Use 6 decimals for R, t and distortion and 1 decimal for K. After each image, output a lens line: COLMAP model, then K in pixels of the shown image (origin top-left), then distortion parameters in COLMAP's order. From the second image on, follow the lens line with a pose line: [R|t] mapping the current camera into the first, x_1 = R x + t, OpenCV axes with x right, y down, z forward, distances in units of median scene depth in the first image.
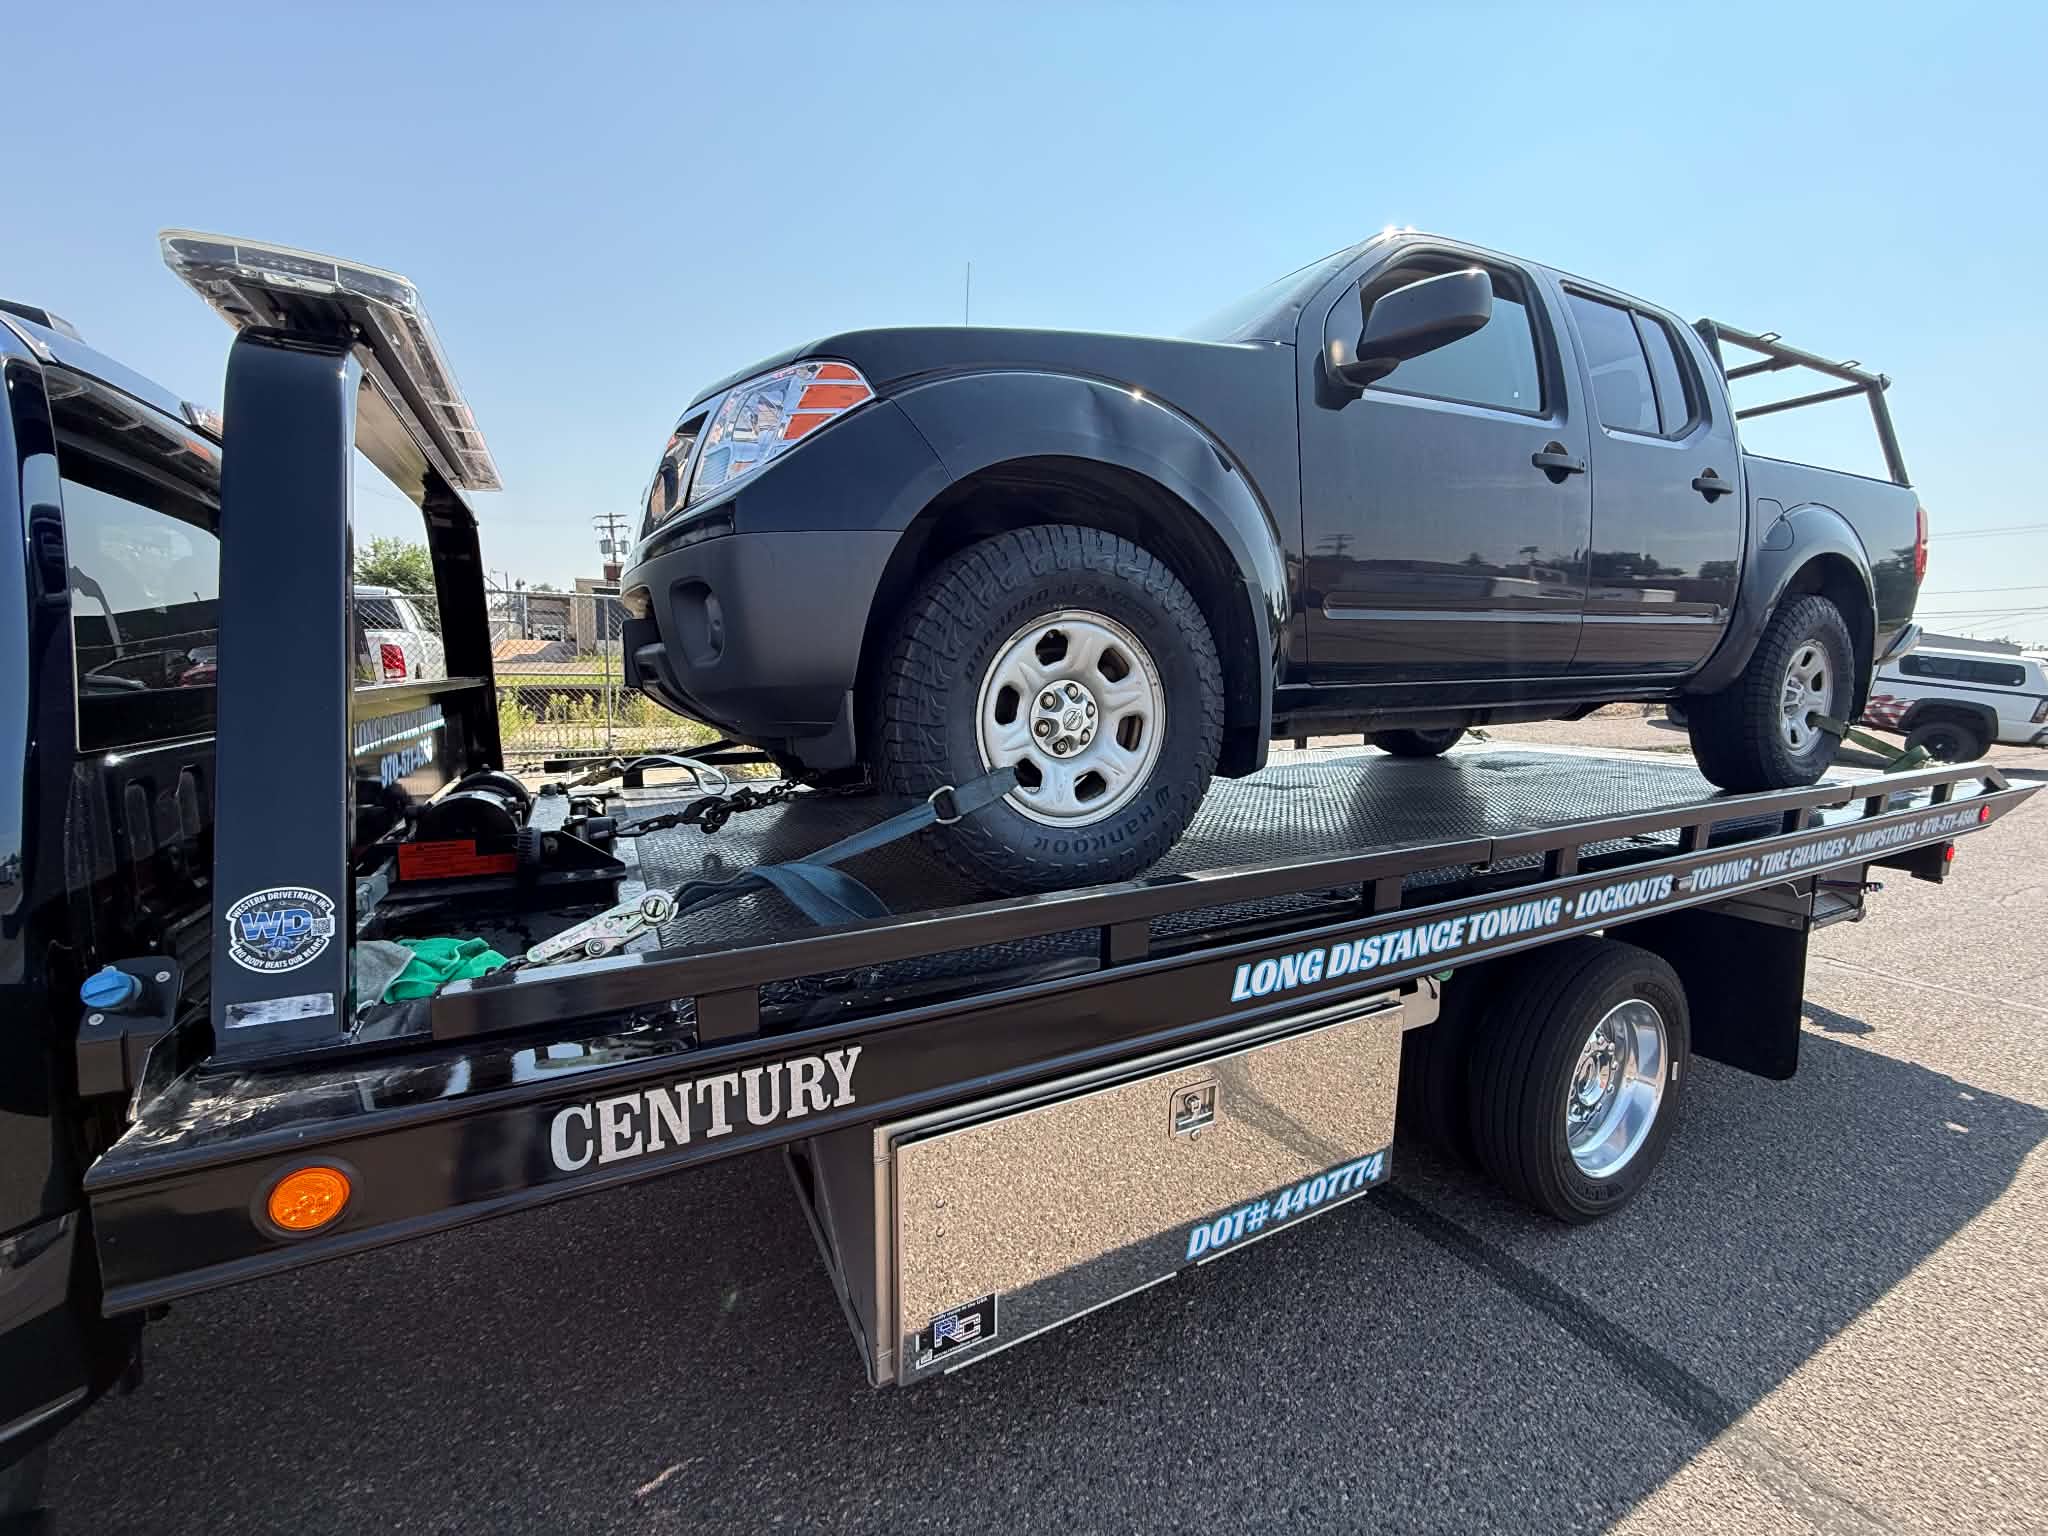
lens RADIAL K [[827.9, 0, 1024.8], [0, 827.9, 770.1], [0, 0, 1]] dist [0.004697, -0.000477]
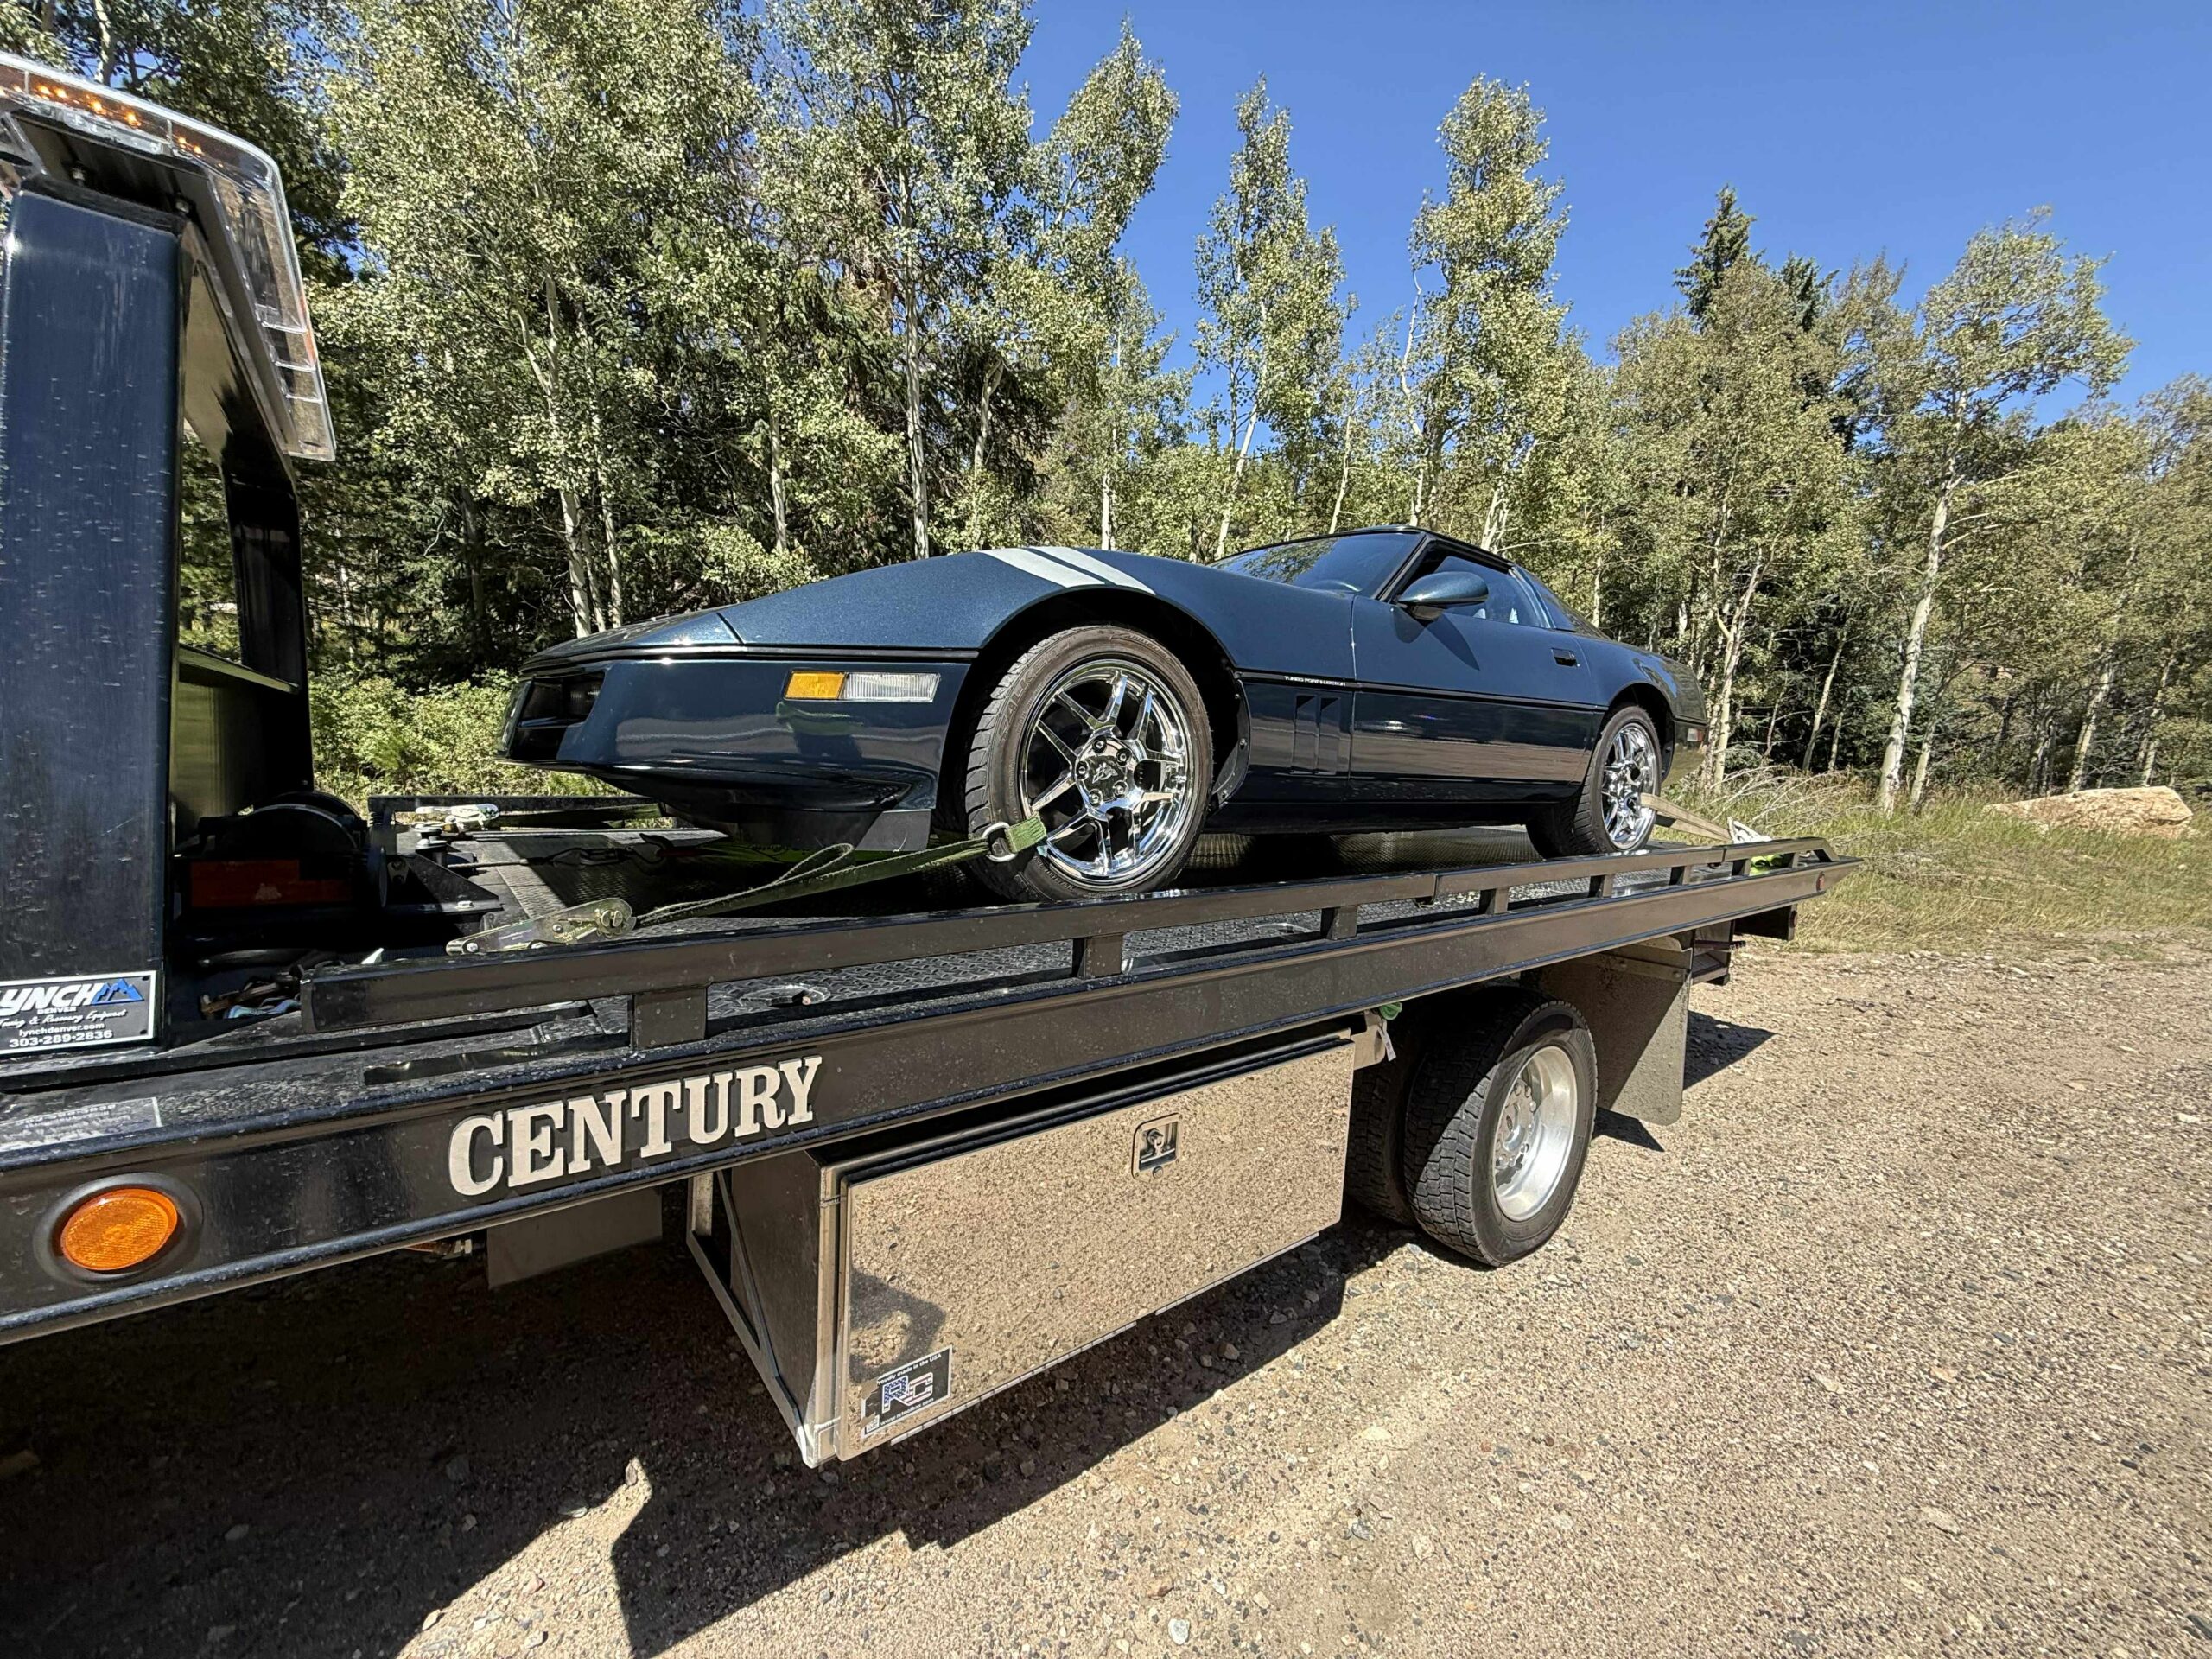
lens RADIAL K [[894.2, 0, 1108.7], [0, 894.2, 836.2], [0, 0, 1]] dist [0.004697, -0.000477]
pose [[0.981372, 0.020442, 0.191026, -0.061838], [-0.014391, 0.999351, -0.033011, 0.092366], [-0.191577, 0.029647, 0.981030, -0.020058]]
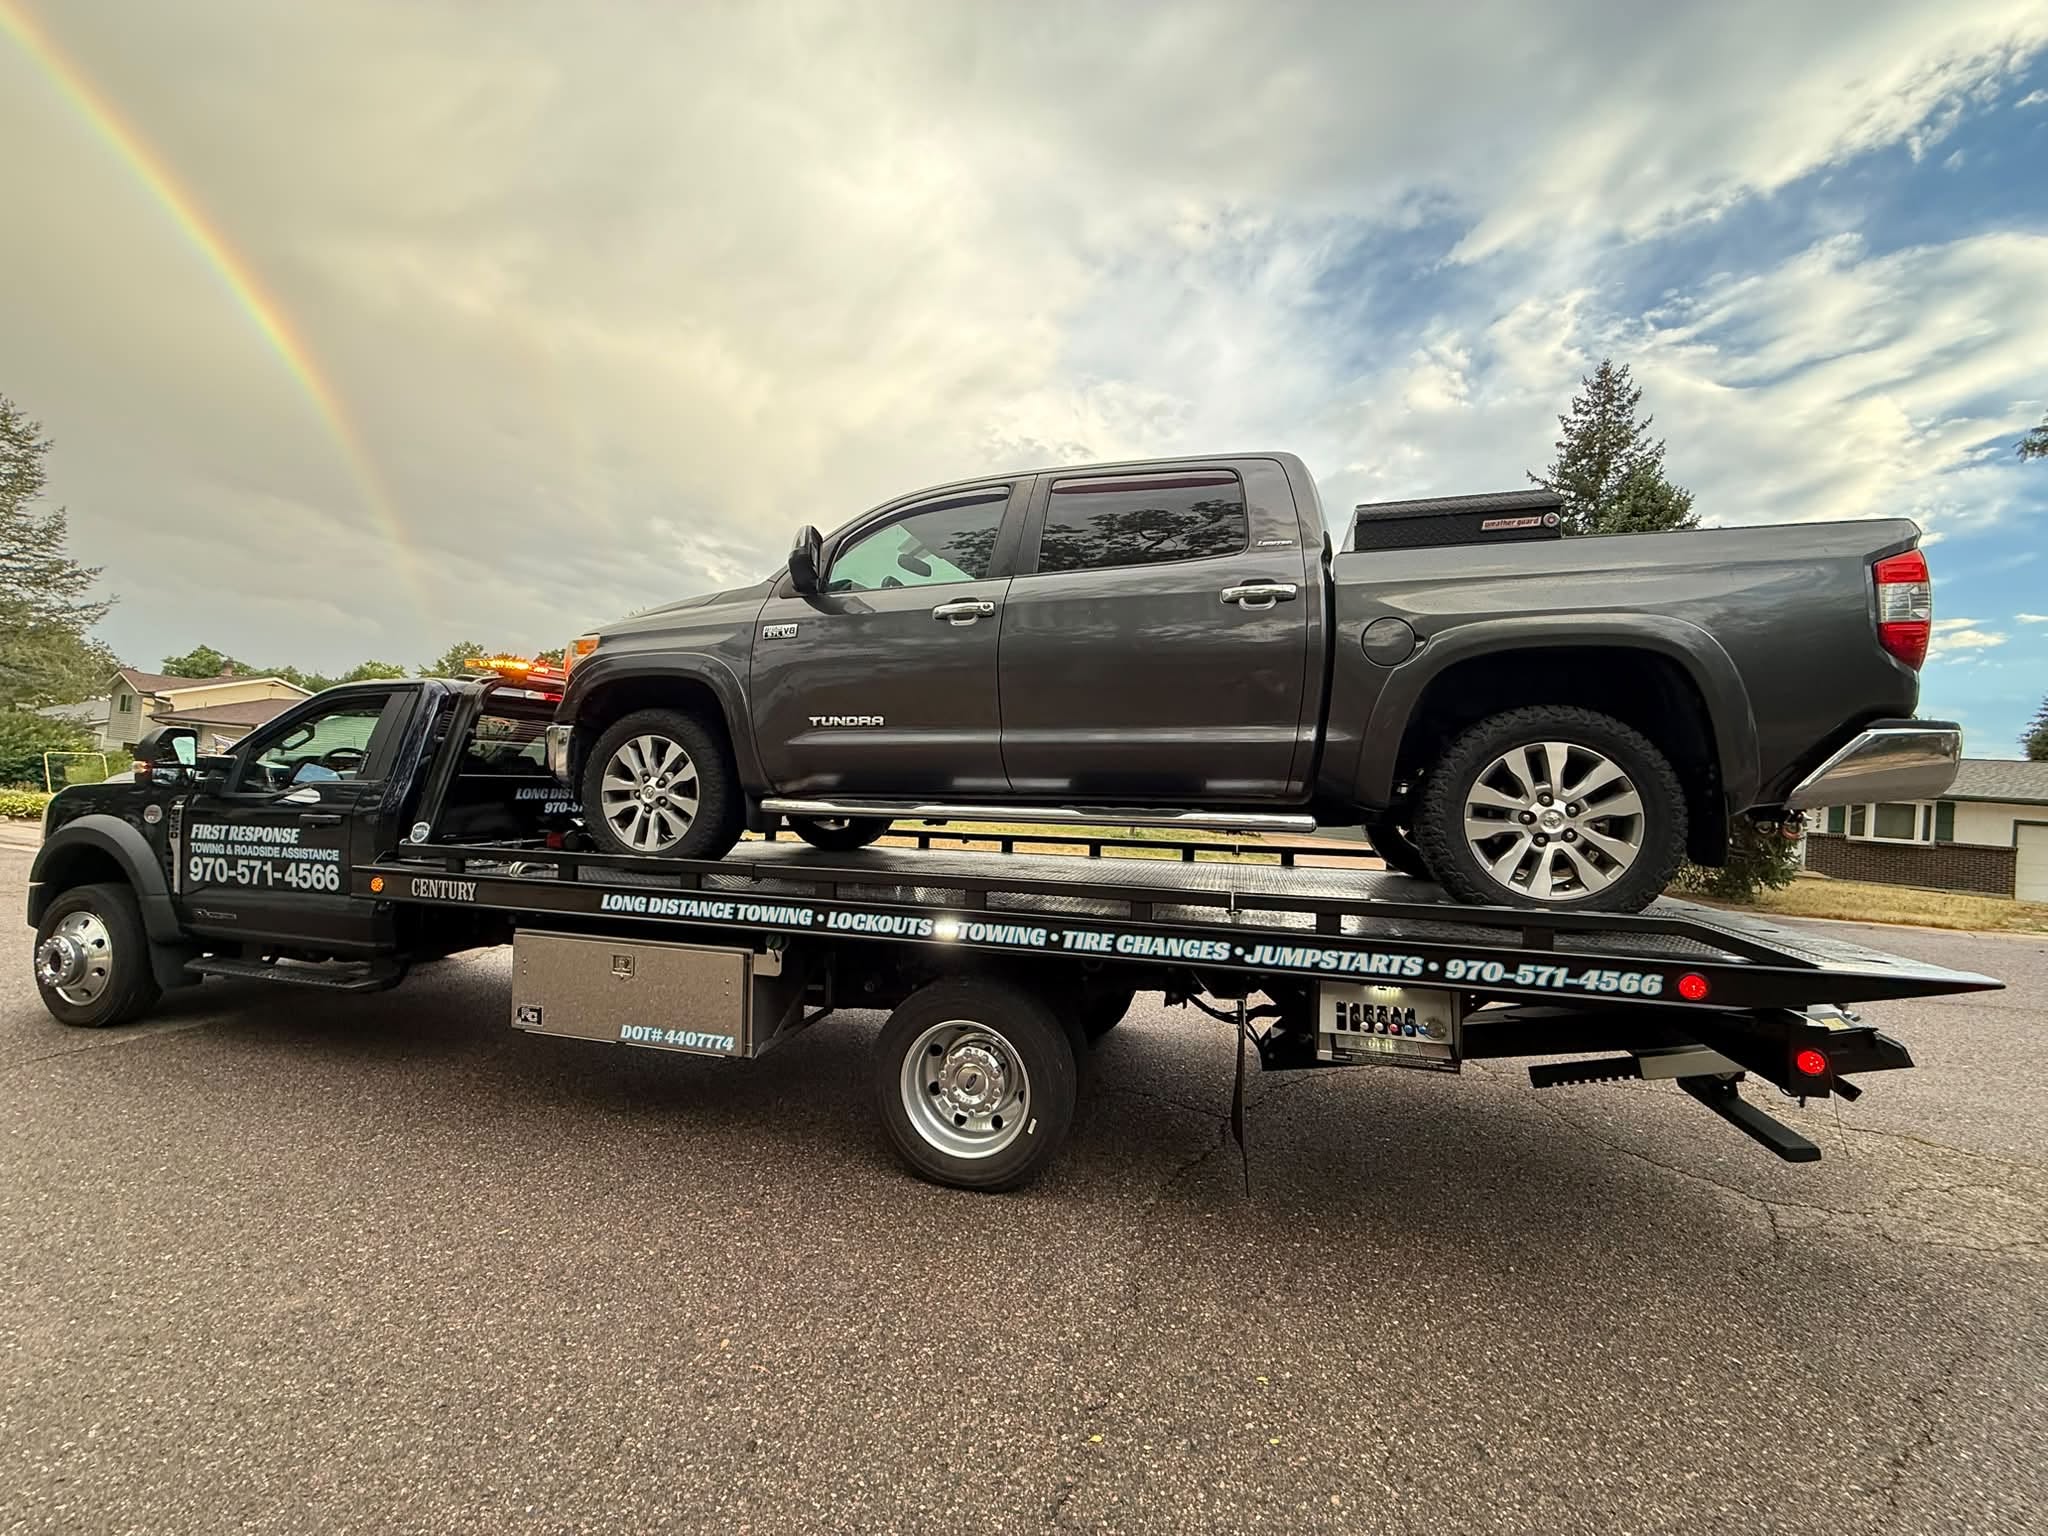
lens RADIAL K [[827.9, 0, 1005.2], [0, 827.9, 774.5], [0, 0, 1]] dist [0.004697, -0.000477]
pose [[0.720013, 0.005672, -0.693937, 2.745717], [-0.108794, 0.988524, -0.104802, 0.017612], [0.685379, 0.150955, 0.712368, 0.025176]]
